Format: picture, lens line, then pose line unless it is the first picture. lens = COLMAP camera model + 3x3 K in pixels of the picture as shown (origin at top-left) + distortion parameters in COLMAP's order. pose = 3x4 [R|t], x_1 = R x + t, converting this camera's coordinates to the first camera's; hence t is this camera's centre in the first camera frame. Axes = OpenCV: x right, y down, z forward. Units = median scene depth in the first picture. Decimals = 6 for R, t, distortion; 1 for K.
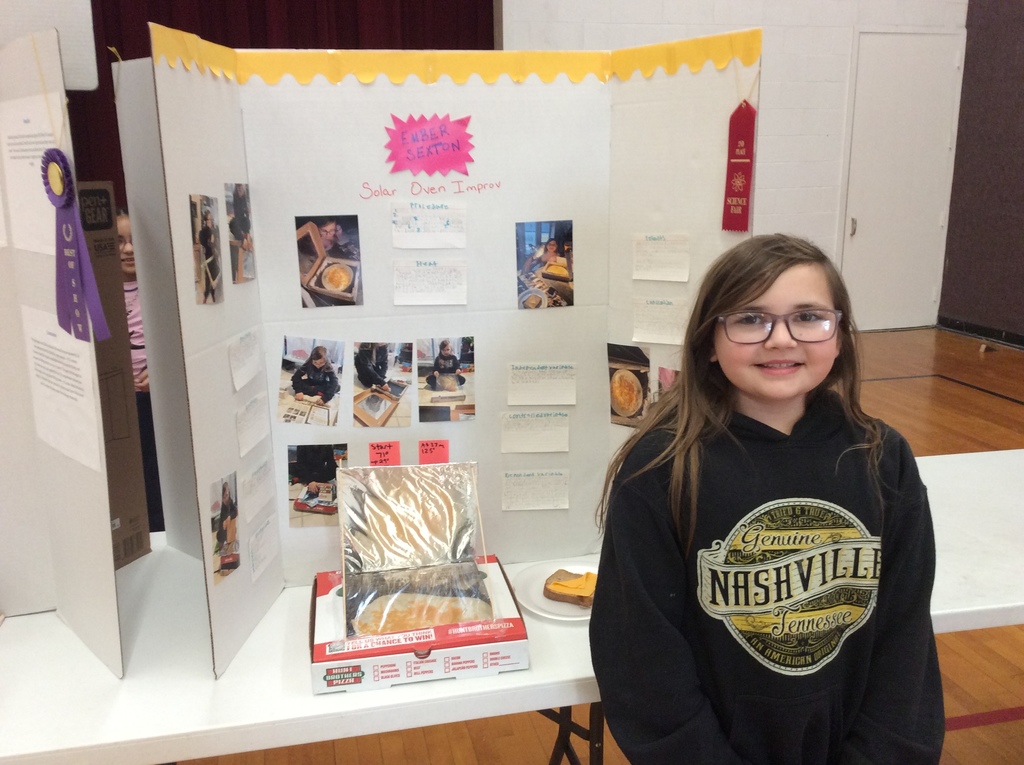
lens RADIAL K [[949.3, 0, 513.6], [0, 949.3, 386.7], [0, 0, 1]] dist [0.011154, 0.000000]
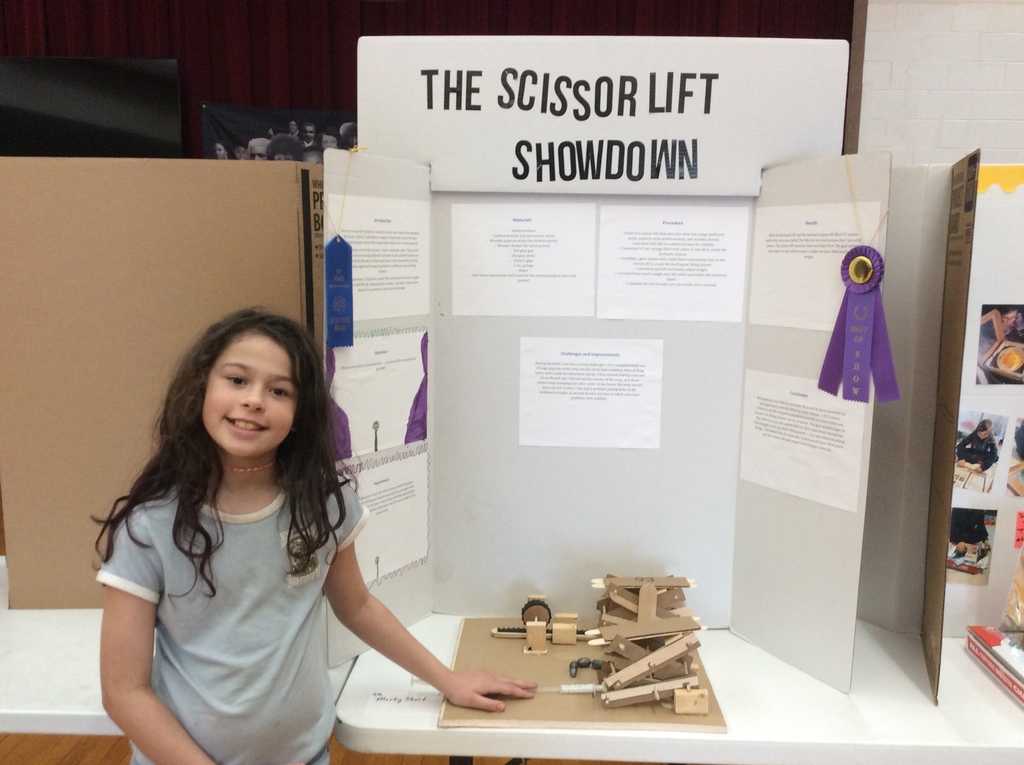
lens RADIAL K [[949.3, 0, 510.9], [0, 949.3, 379.3], [0, 0, 1]] dist [0.011154, 0.000000]
pose [[0.960491, 0.053618, -0.273096, -0.435781], [-0.079377, 0.993286, -0.084157, 0.048681], [0.266750, 0.102510, 0.958299, -0.224210]]
